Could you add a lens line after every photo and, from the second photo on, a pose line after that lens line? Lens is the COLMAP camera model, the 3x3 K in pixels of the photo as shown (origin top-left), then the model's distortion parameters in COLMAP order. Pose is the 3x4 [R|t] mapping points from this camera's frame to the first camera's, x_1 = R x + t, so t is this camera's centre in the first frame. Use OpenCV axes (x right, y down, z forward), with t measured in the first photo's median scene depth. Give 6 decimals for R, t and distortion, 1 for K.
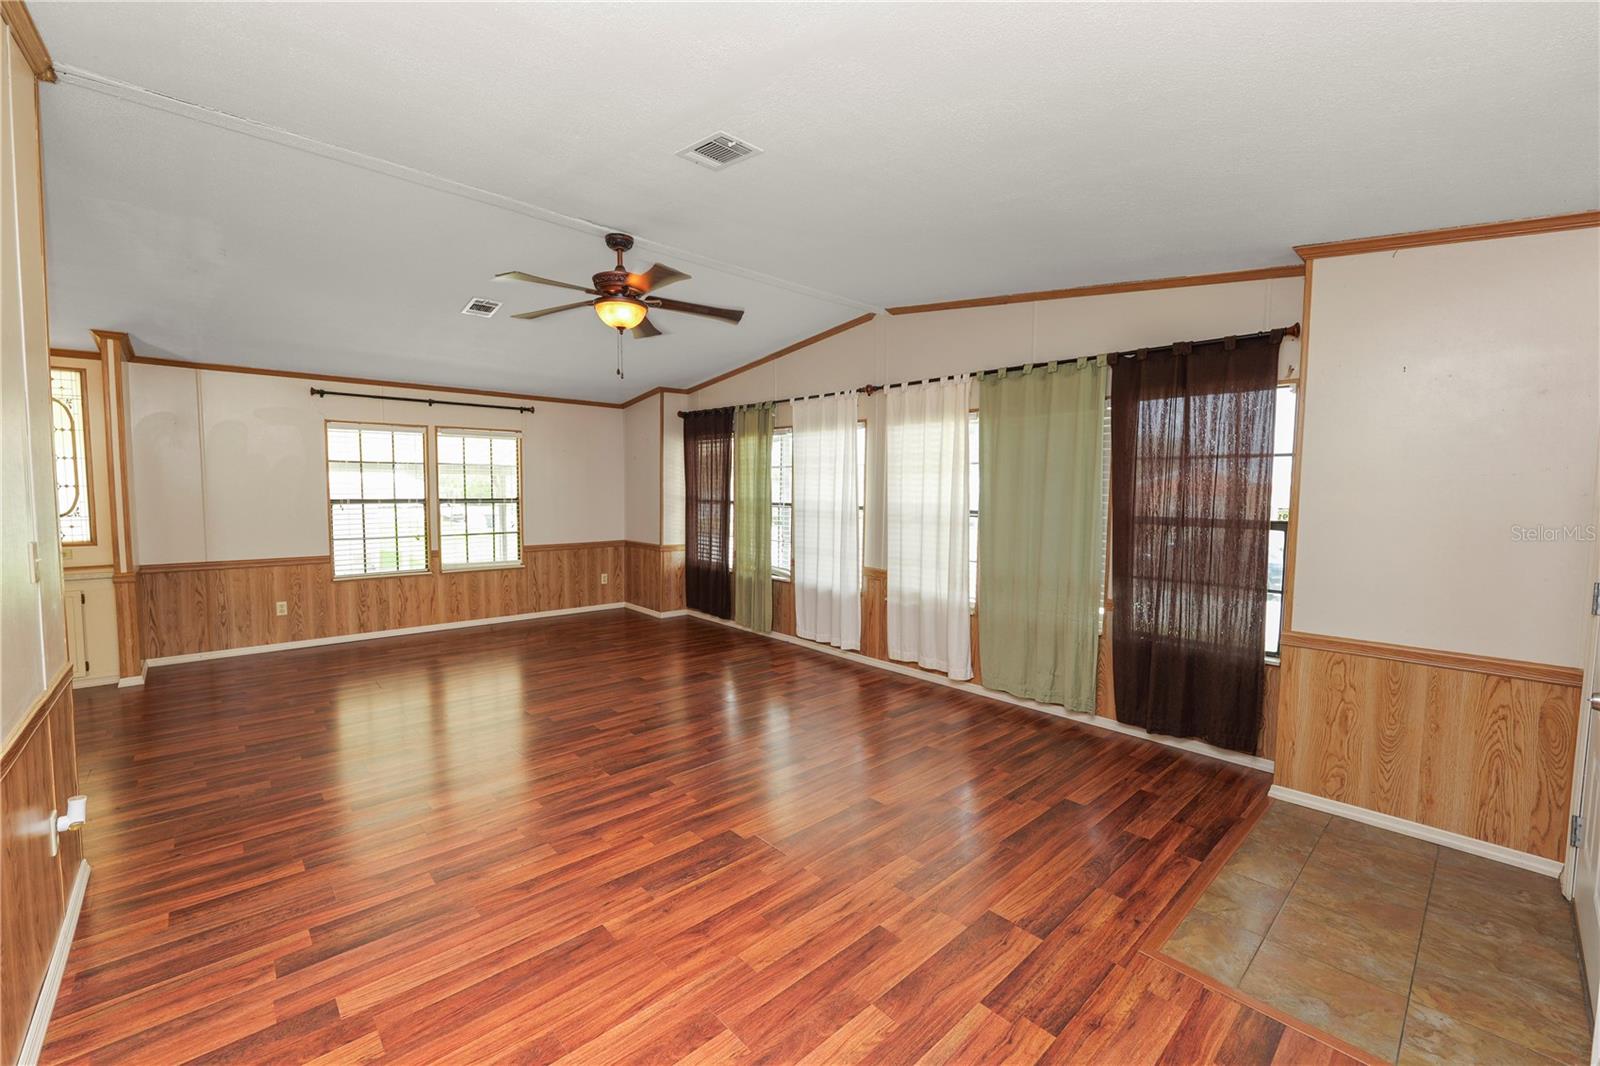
lens RADIAL K [[650.7, 0, 798.9], [0, 650.7, 528.3], [0, 0, 1]] dist [-0.013986, 0.001333]
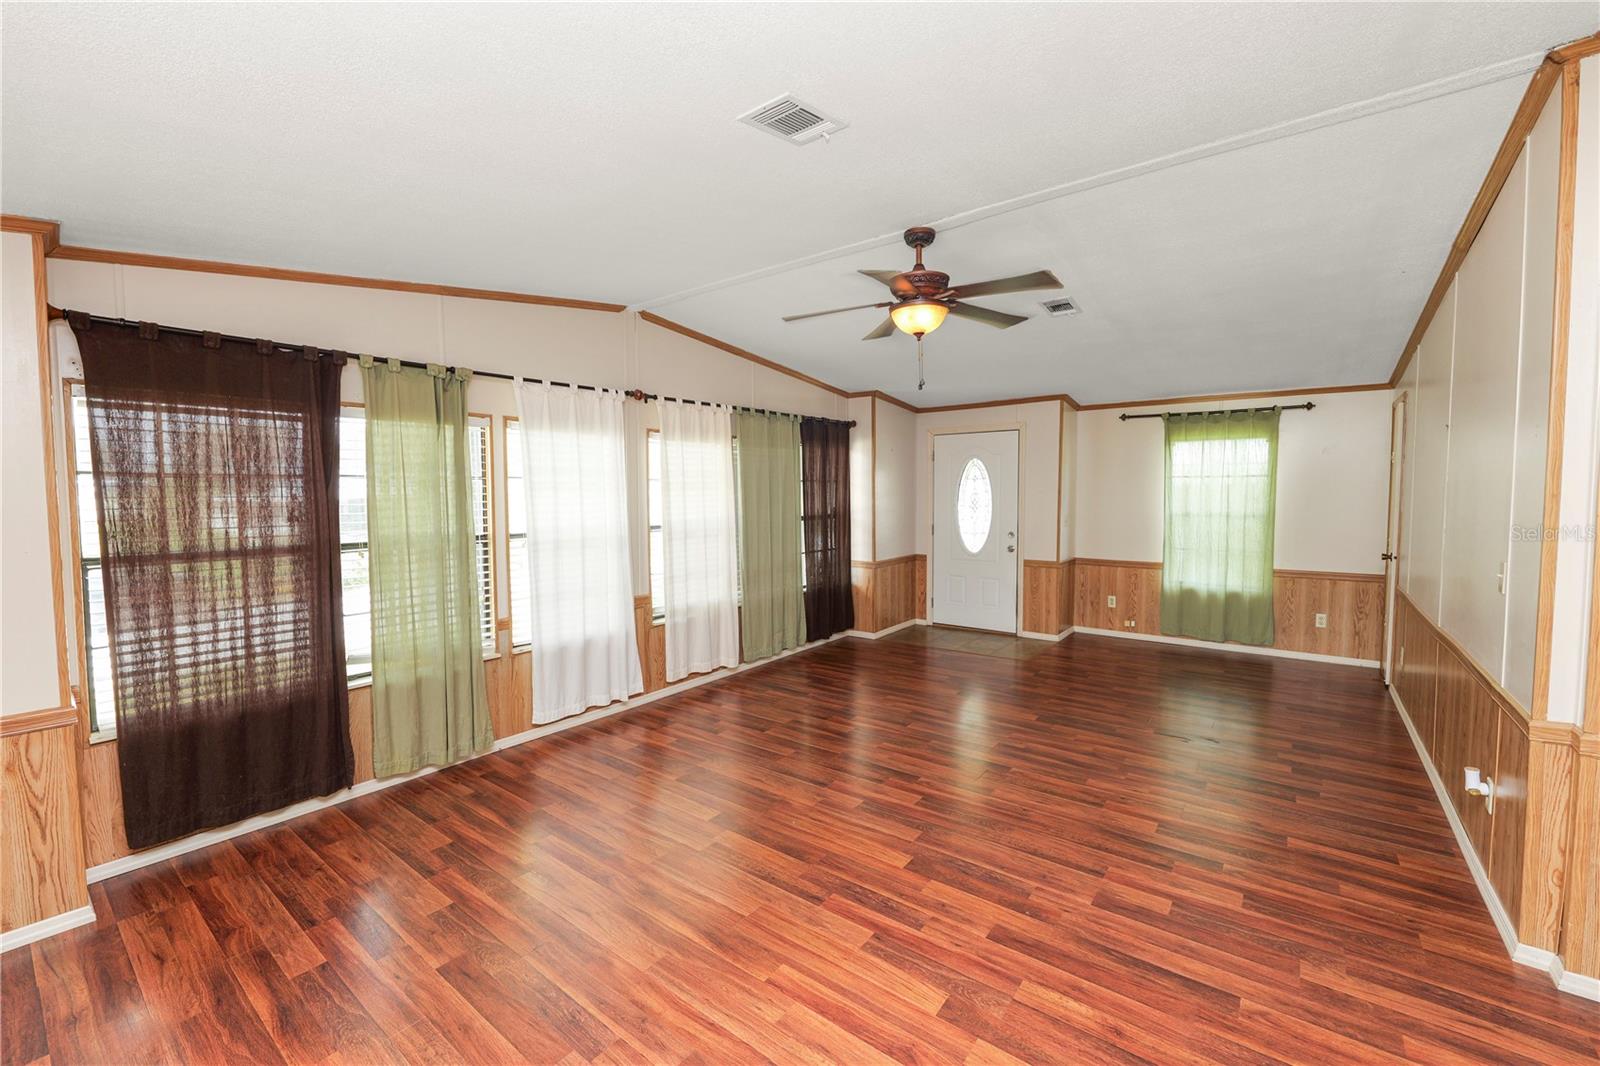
lens RADIAL K [[653.1, 0, 794.3], [0, 653.1, 532.3], [0, 0, 1]] dist [-0.010581, 0.000425]
pose [[-0.166381, -0.070650, 0.983527, -0.861010], [0.068785, 0.994169, 0.083050, -0.091897], [-0.983659, 0.081470, -0.160552, 1.003492]]
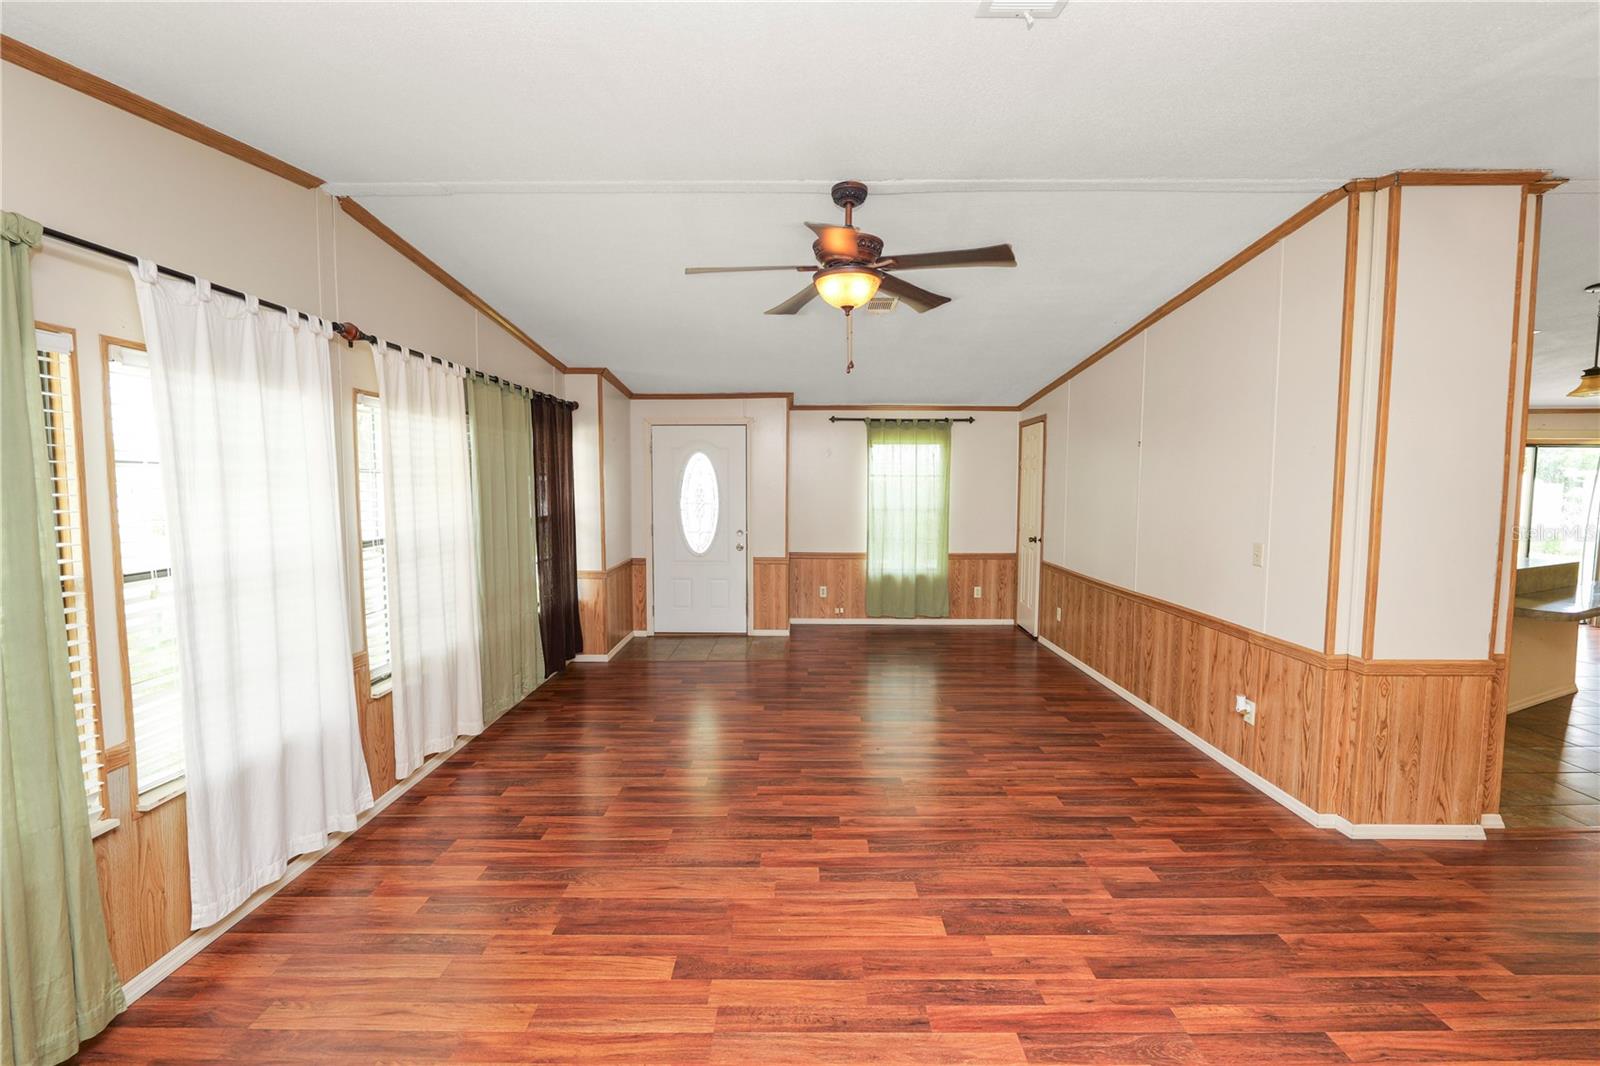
lens RADIAL K [[654.9, 0, 797.7], [0, 654.9, 530.1], [0, 0, 1]] dist [-0.011543, 0.000332]
pose [[-0.730537, -0.058199, 0.680389, -0.580987], [0.036743, 0.991568, 0.124267, -0.108647], [-0.681884, 0.115781, -0.722239, 1.224127]]
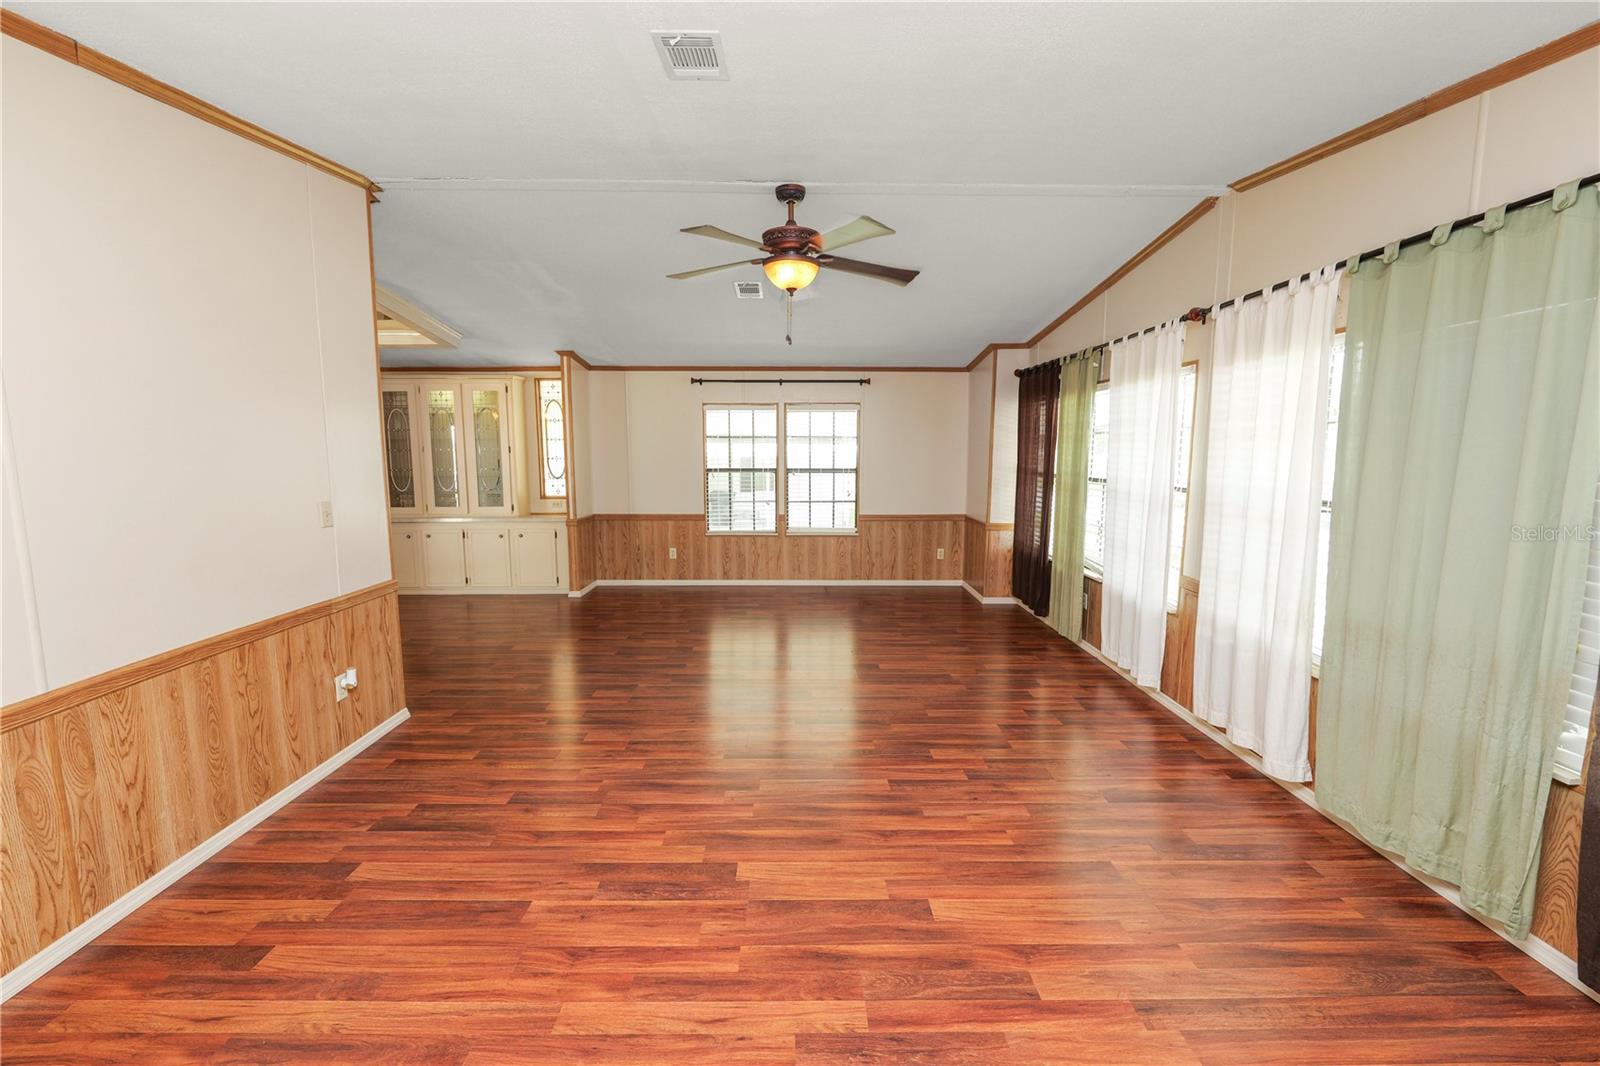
lens RADIAL K [[650.7, 0, 798.9], [0, 650.7, 528.3], [0, 0, 1]] dist [-0.013986, 0.001333]
pose [[0.743382, 0.072190, -0.664960, 0.279087], [-0.037655, 0.997099, 0.066153, -0.023523], [0.667806, -0.024138, 0.743944, 0.234350]]
